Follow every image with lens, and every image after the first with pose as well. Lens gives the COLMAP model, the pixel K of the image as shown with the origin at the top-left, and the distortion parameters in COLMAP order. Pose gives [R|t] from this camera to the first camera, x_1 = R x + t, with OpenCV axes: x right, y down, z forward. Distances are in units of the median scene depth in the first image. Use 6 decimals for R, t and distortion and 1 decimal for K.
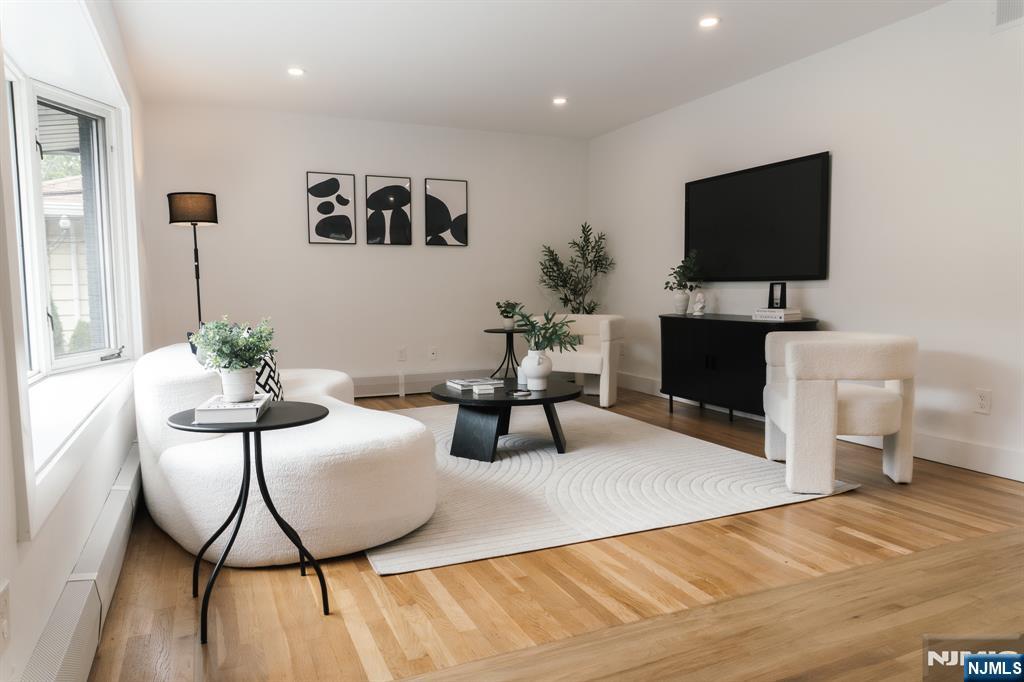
lens RADIAL K [[680.7, 0, 512.0], [0, 680.7, 341.0], [0, 0, 1]] dist [0.005999, -0.001178]
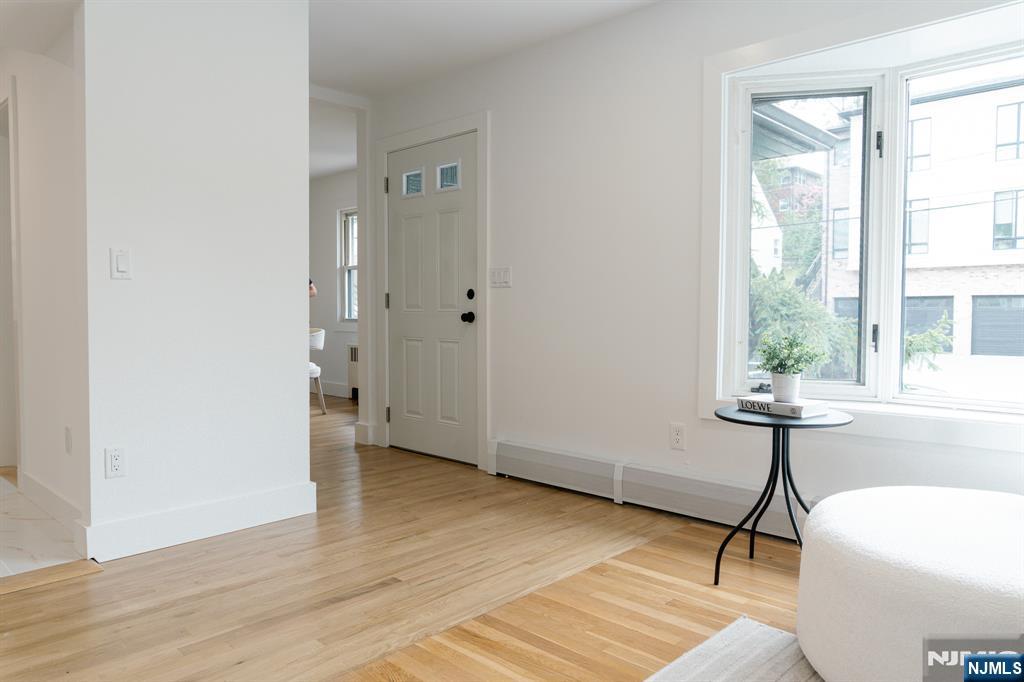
lens RADIAL K [[705.1, 0, 512.0], [0, 705.1, 341.0], [0, 0, 1]] dist [-0.015529, -0.002902]
pose [[-0.925635, 0.029404, -0.377272, 0.178445], [-0.019106, 0.992074, 0.124198, -0.055818], [0.377934, 0.122170, -0.917737, 0.691531]]
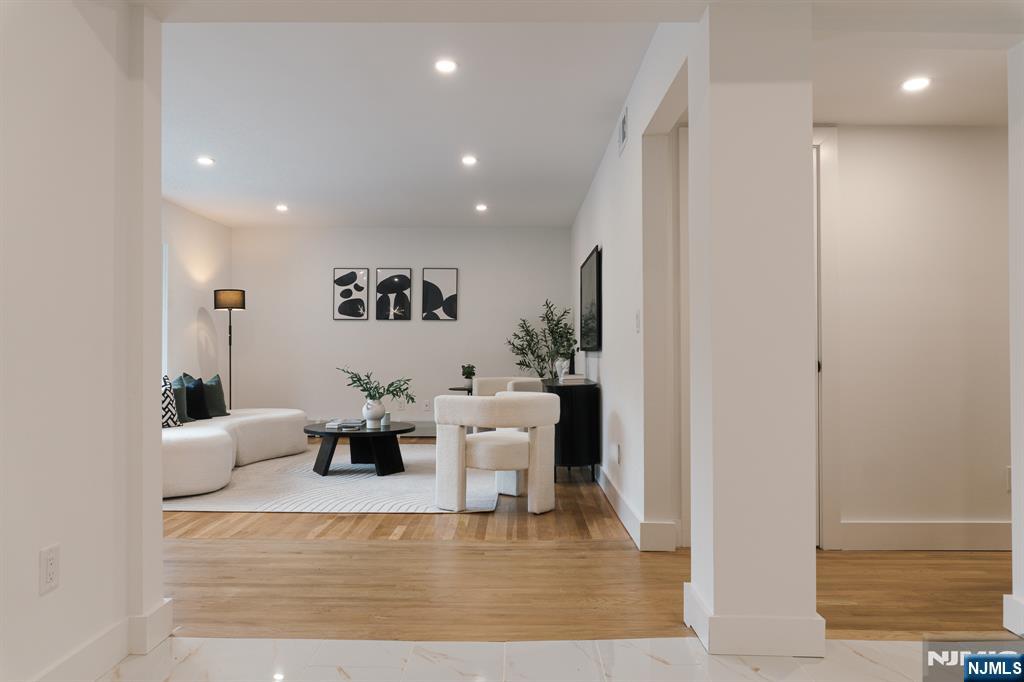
lens RADIAL K [[705.1, 0, 512.0], [0, 705.1, 341.0], [0, 0, 1]] dist [-0.015529, -0.002902]
pose [[0.904523, 0.006689, -0.426373, 0.623047], [-0.047809, 0.995164, -0.085812, 0.003874], [0.423737, 0.098003, 0.900468, -0.118206]]
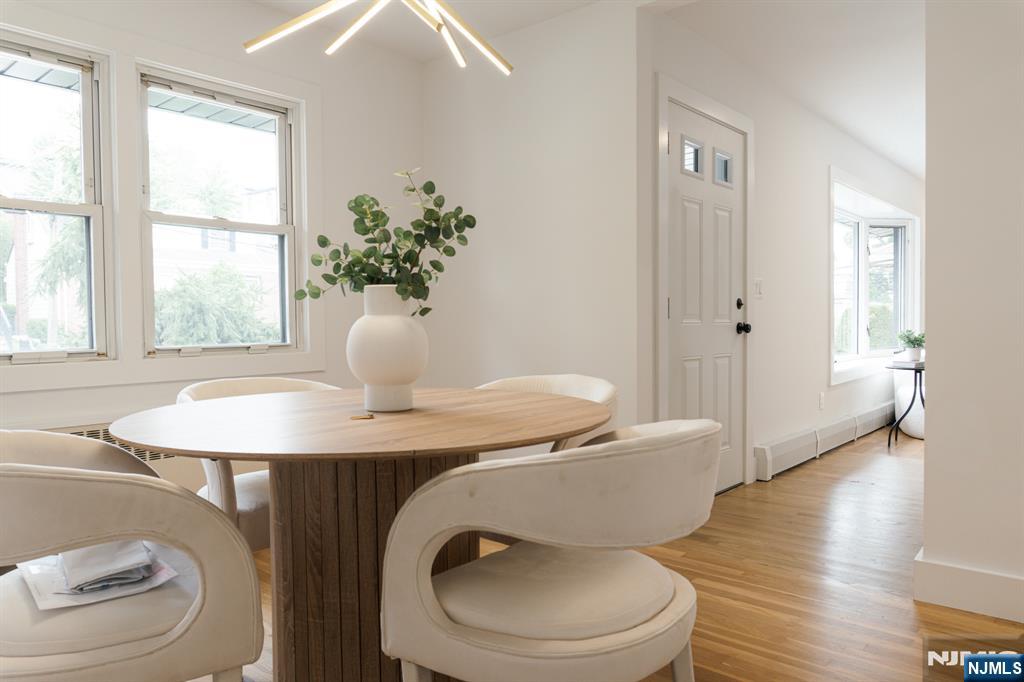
lens RADIAL K [[705.1, 0, 512.0], [0, 705.1, 341.0], [0, 0, 1]] dist [-0.015529, -0.002902]
pose [[0.417935, 0.038173, -0.907674, 0.490246], [-0.073575, 0.997257, 0.008063, 0.037645], [0.905493, 0.063412, 0.419598, -0.530476]]
